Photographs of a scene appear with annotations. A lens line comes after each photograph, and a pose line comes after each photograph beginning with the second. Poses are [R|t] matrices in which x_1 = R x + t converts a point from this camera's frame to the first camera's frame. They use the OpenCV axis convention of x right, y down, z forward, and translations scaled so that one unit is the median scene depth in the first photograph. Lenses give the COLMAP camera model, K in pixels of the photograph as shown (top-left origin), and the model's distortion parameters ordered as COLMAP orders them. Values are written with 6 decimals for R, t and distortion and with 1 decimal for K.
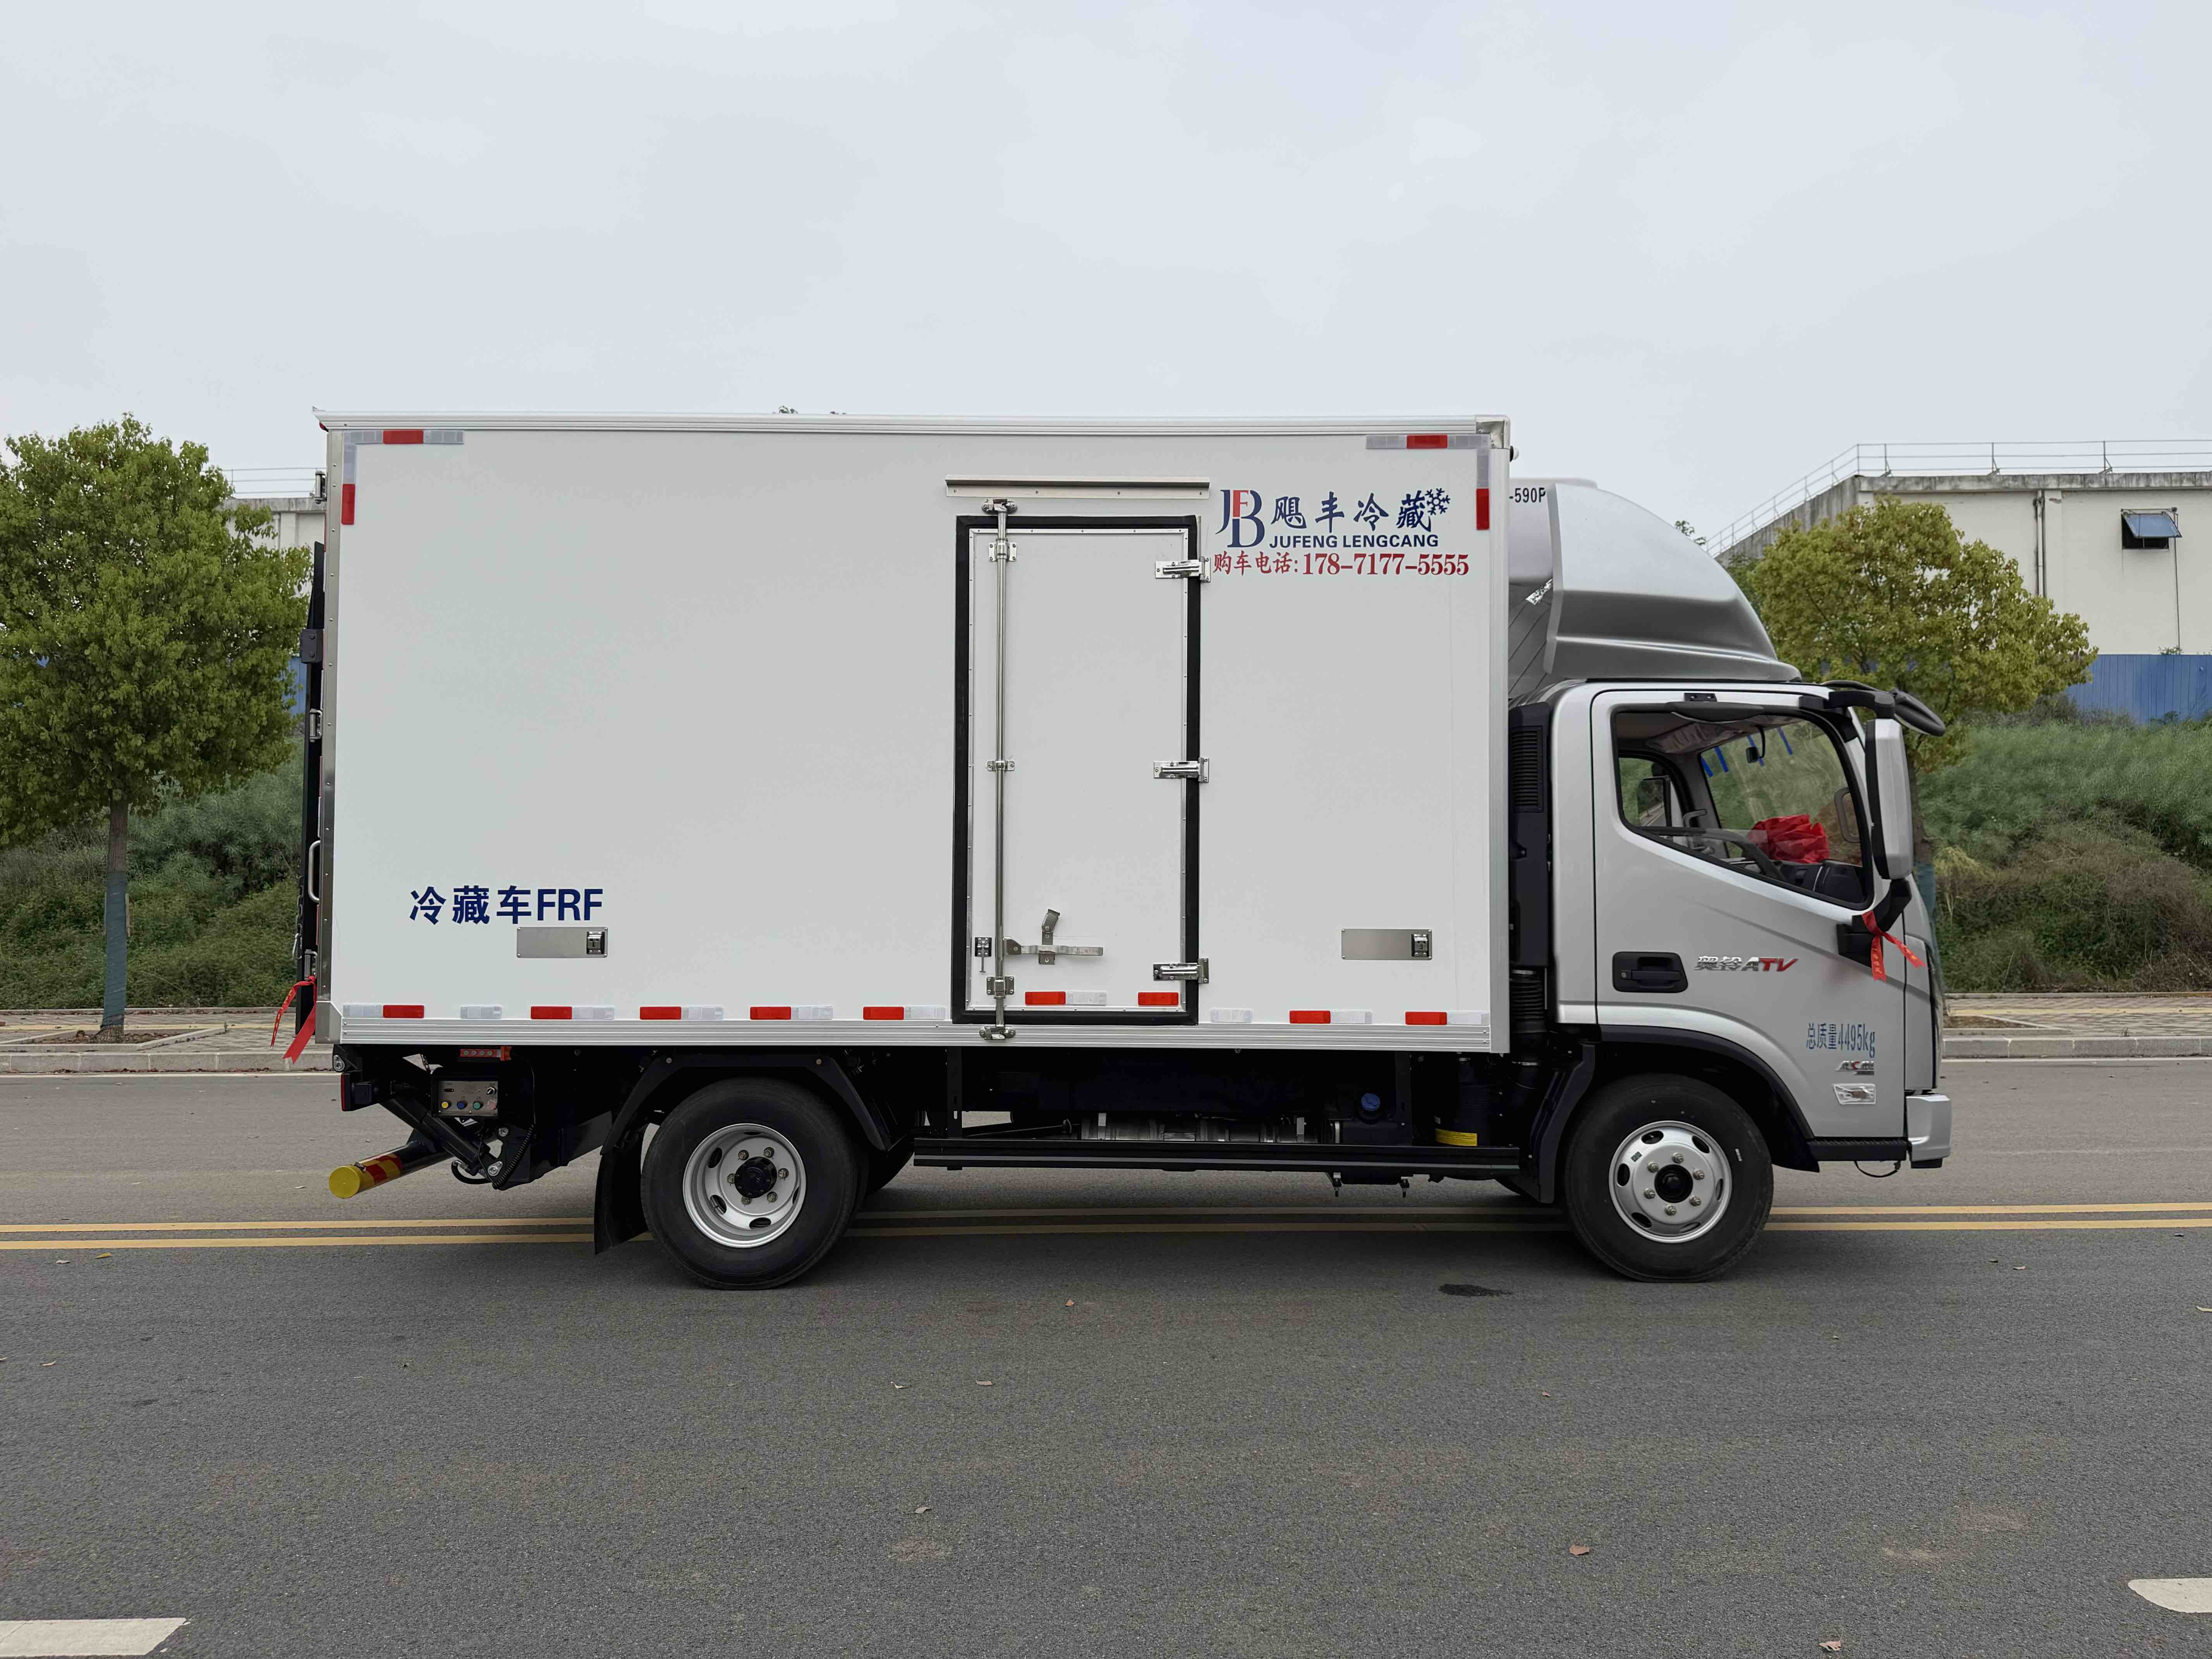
lens RADIAL K [[1776.8, 0, 1099.2], [0, 1776.8, 828.1], [0, 0, 1]] dist [0.012712, -0.013854]
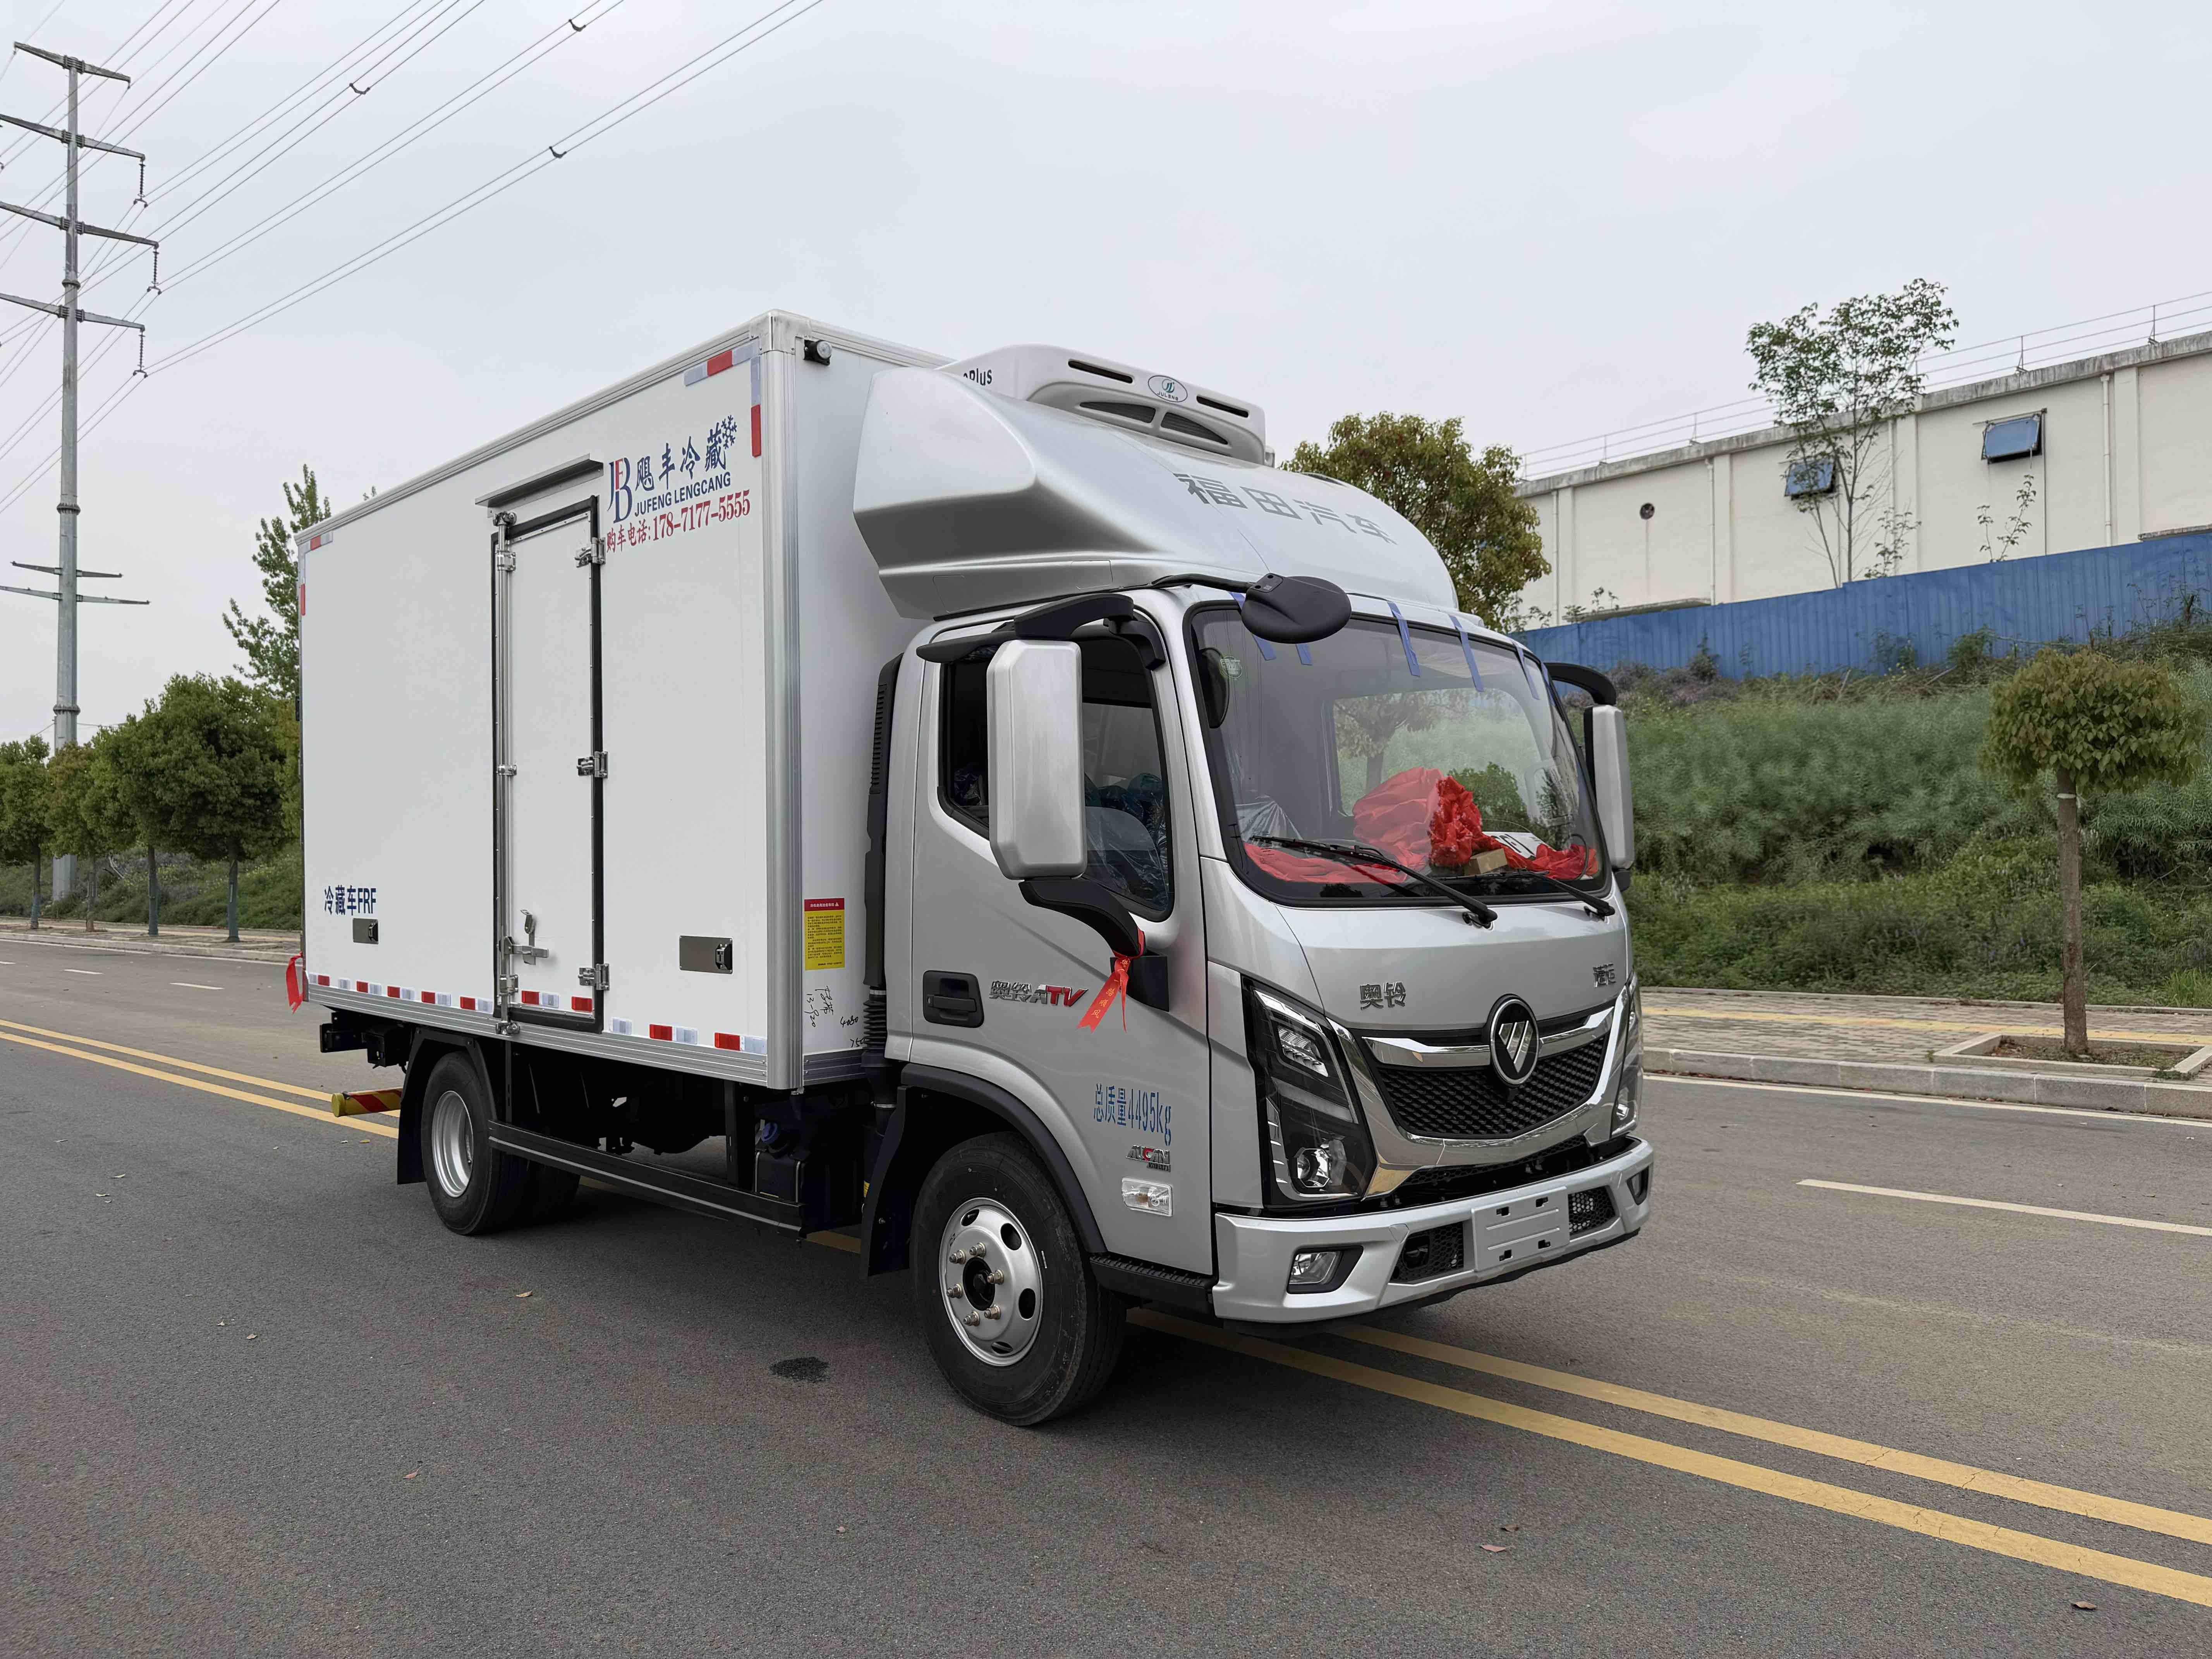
lens RADIAL K [[1776.8, 0, 1106.7], [0, 1776.8, 816.3], [0, 0, 1]] dist [0.012712, -0.013854]
pose [[0.671170, -0.028883, -0.740741, 0.932784], [0.042547, 0.999094, -0.000407, 0.006968], [0.740082, -0.031243, 0.671791, 0.559231]]
